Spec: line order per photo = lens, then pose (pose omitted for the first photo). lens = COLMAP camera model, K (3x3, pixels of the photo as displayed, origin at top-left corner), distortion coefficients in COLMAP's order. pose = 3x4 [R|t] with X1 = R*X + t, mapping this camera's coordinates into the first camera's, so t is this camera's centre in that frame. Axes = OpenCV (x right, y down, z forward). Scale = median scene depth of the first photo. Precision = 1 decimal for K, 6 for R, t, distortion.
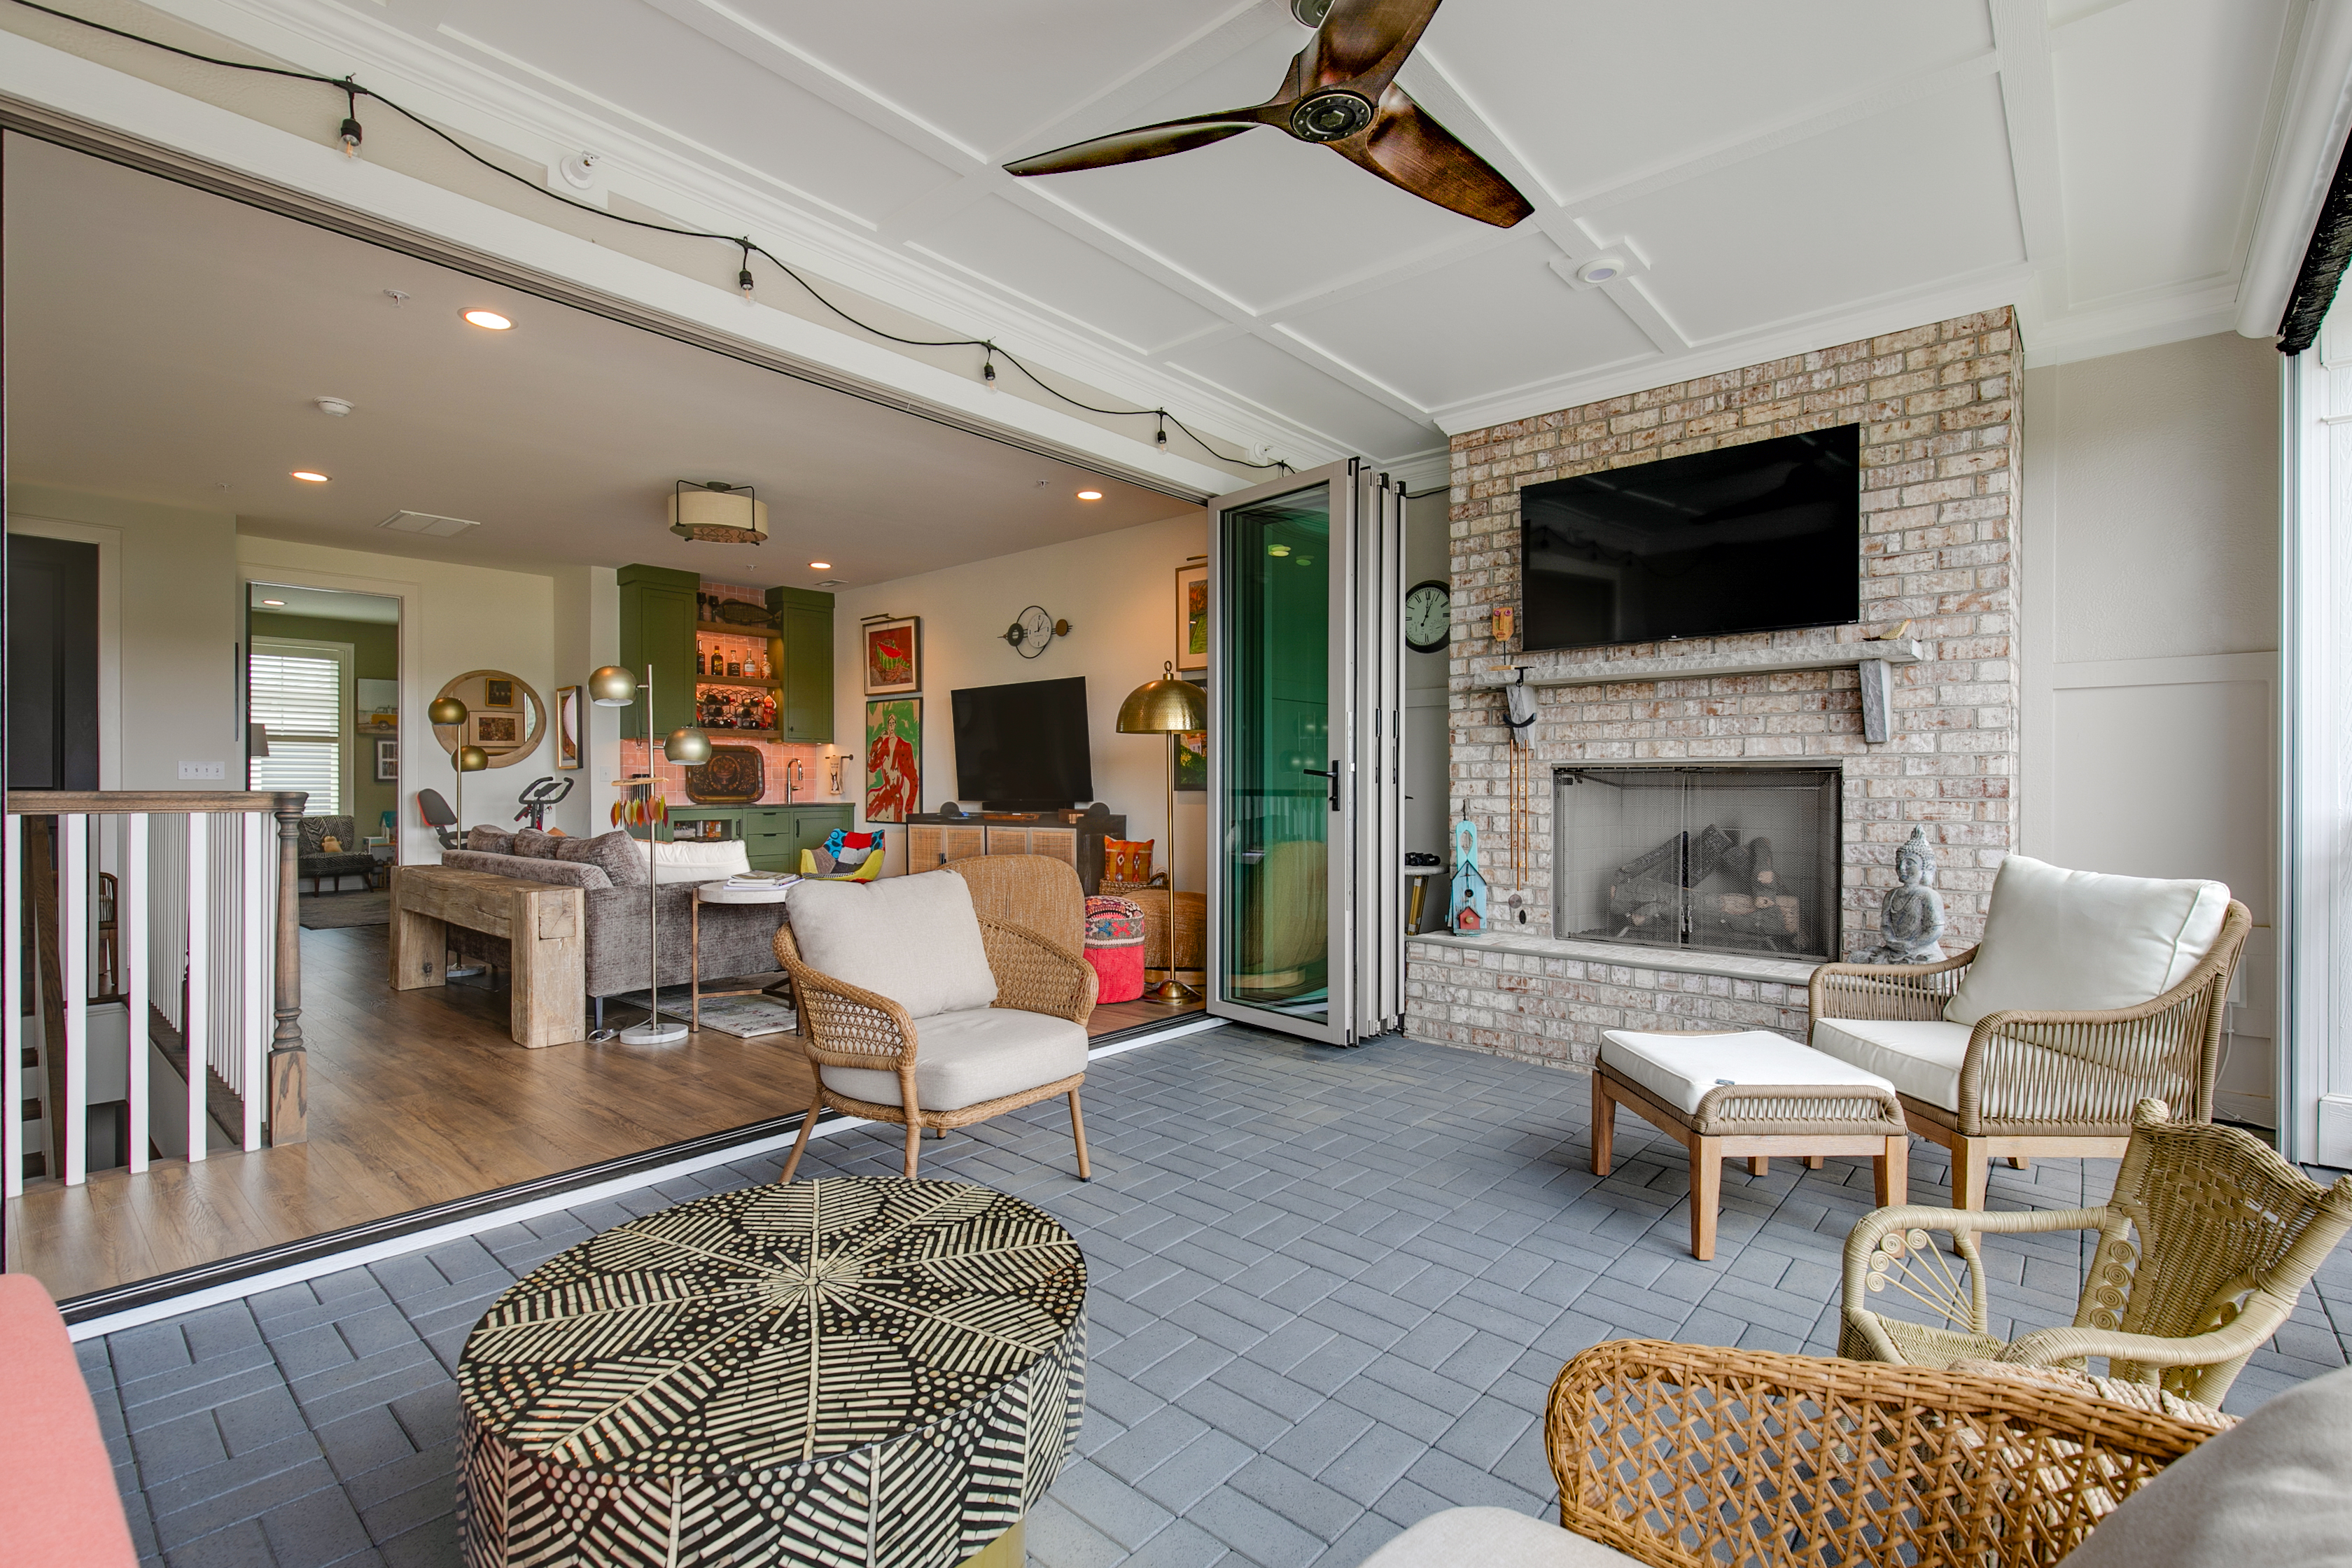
lens RADIAL K [[1087.6, 0, 1185.7], [0, 1087.6, 786.7], [0, 0, 1]] dist [0.008622, -0.002733]
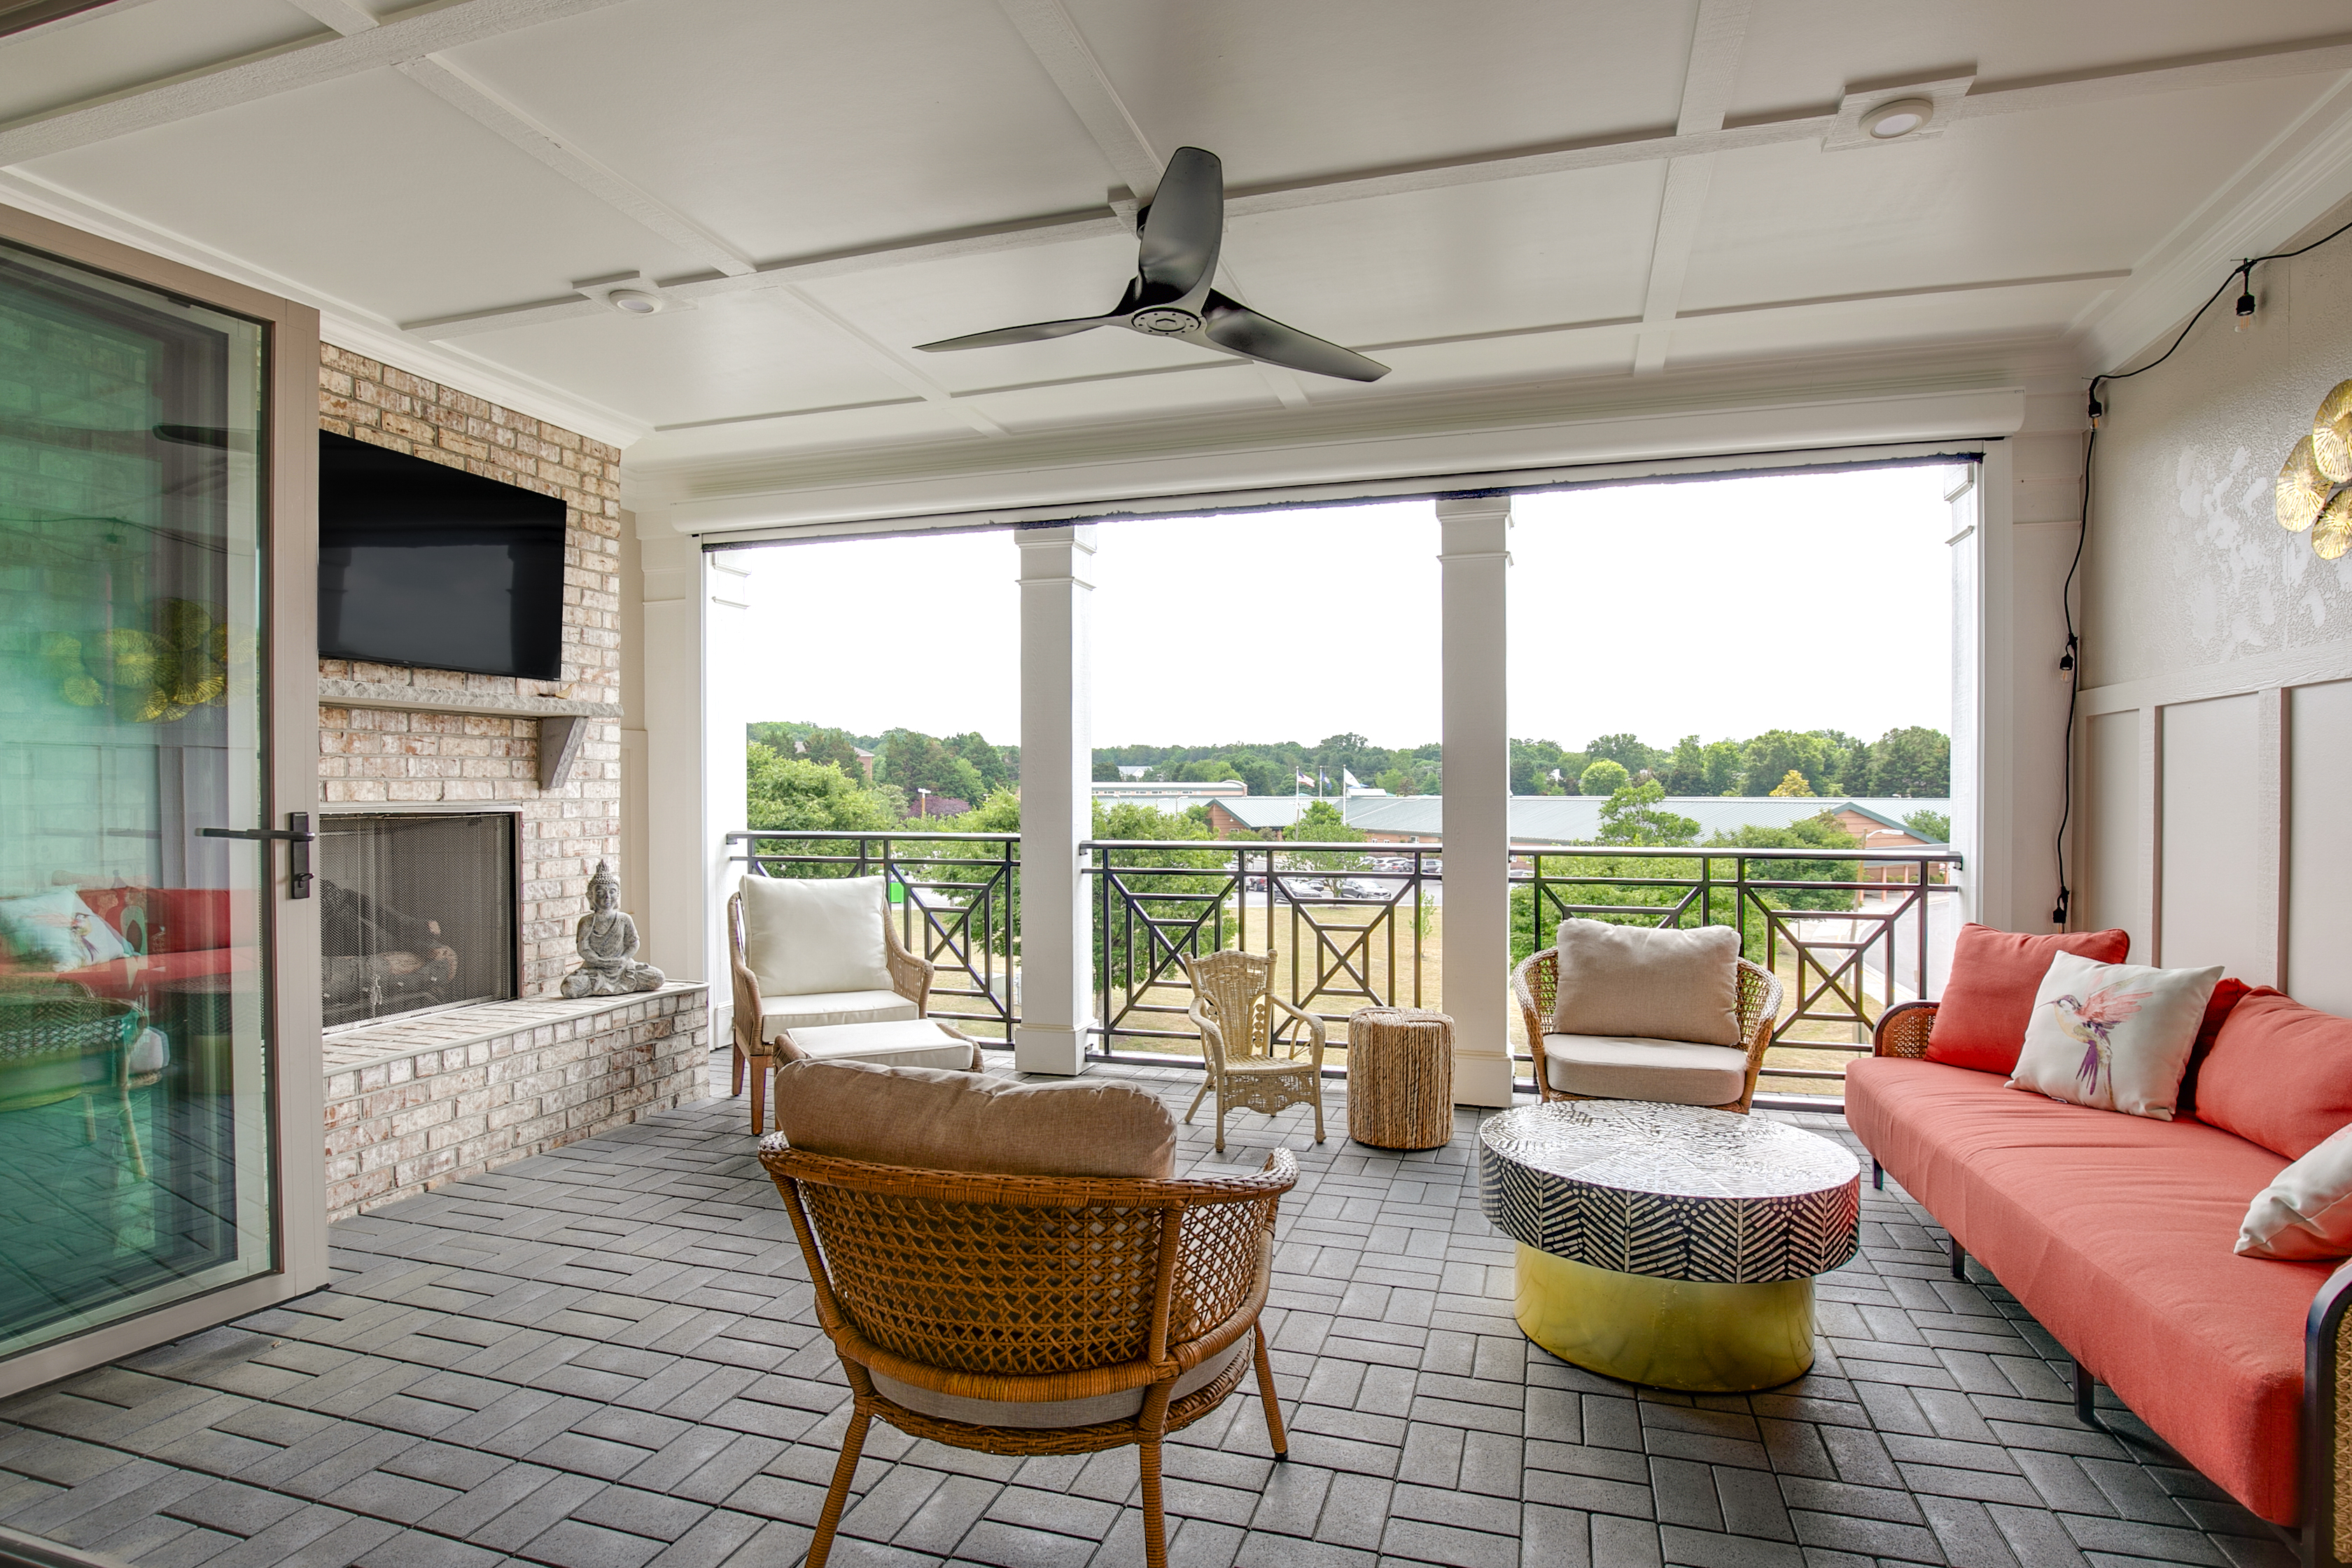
lens RADIAL K [[1087.6, 0, 1177.3], [0, 1087.6, 800.1], [0, 0, 1]] dist [0.008622, -0.002733]
pose [[-0.395469, -0.002868, 0.918475, -0.589917], [0.007433, 0.999952, 0.006323, -0.029182], [-0.918449, 0.009328, -0.395428, 0.787408]]
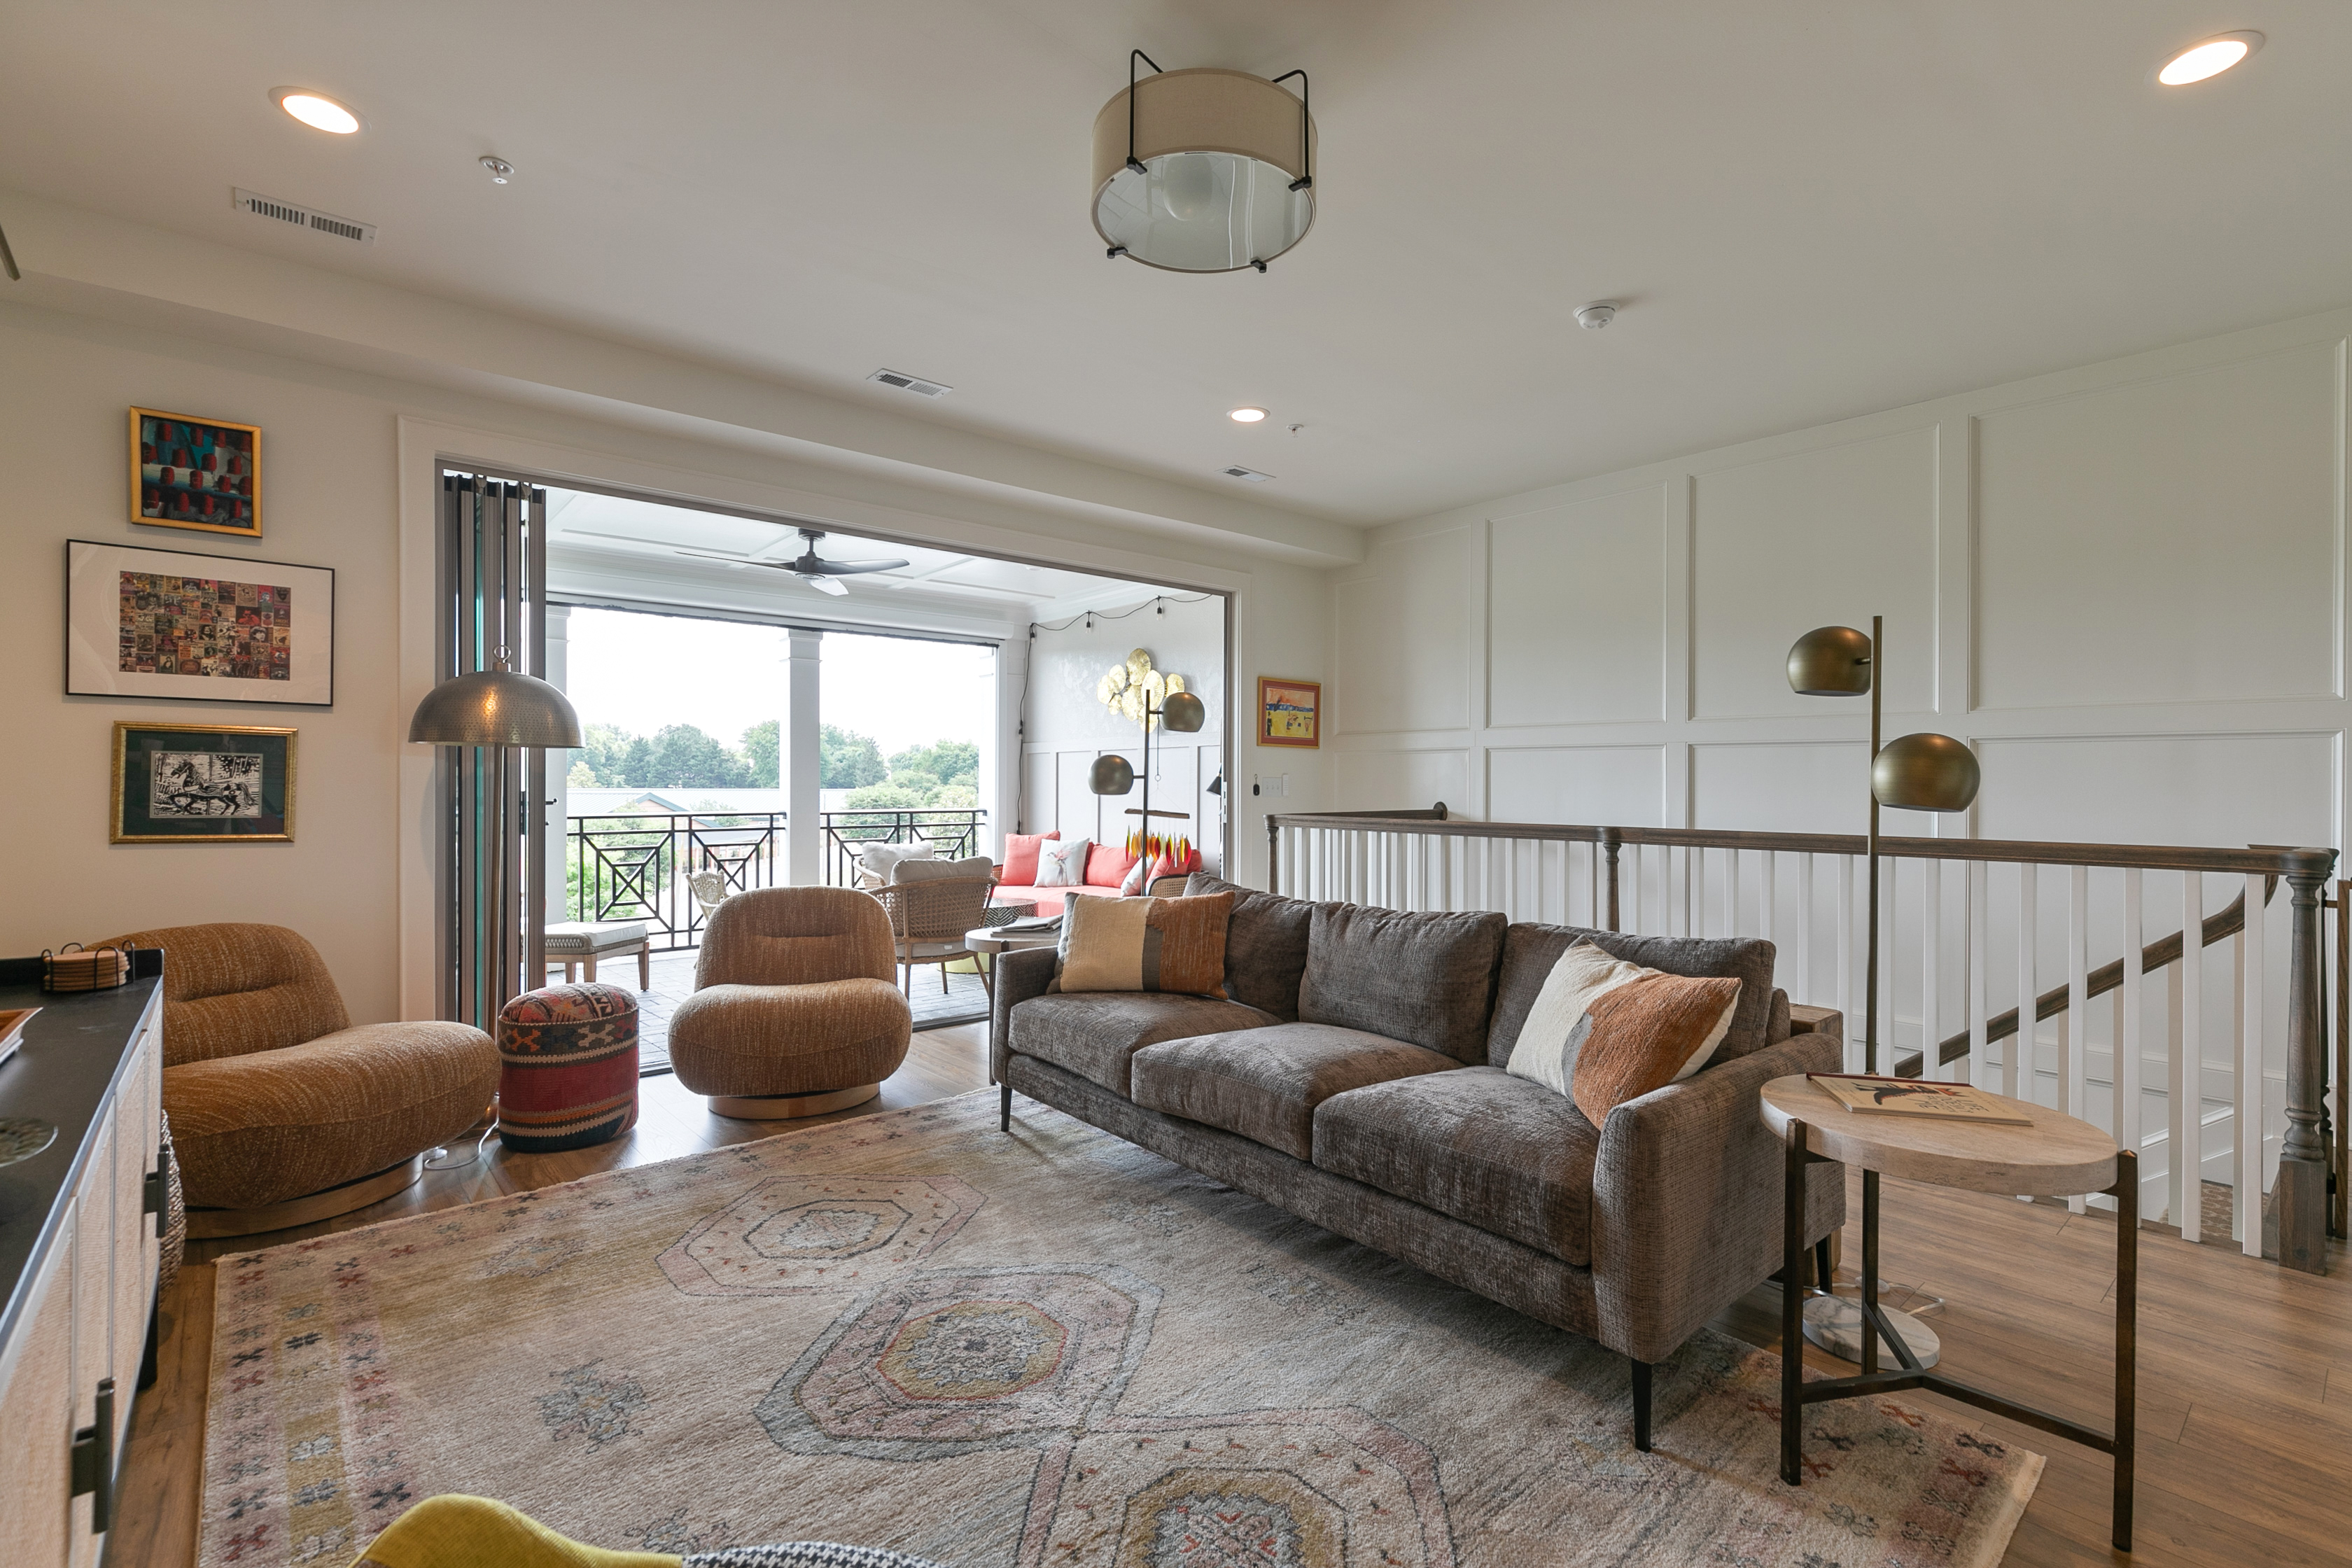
lens RADIAL K [[1087.6, 0, 1193.9], [0, 1087.6, 785.4], [0, 0, 1]] dist [0.008622, -0.002733]
pose [[-0.993048, -0.000742, 0.117707, -0.682515], [-0.000060, 0.999983, 0.005794, -0.033290], [-0.117710, 0.005746, -0.993031, 2.045902]]
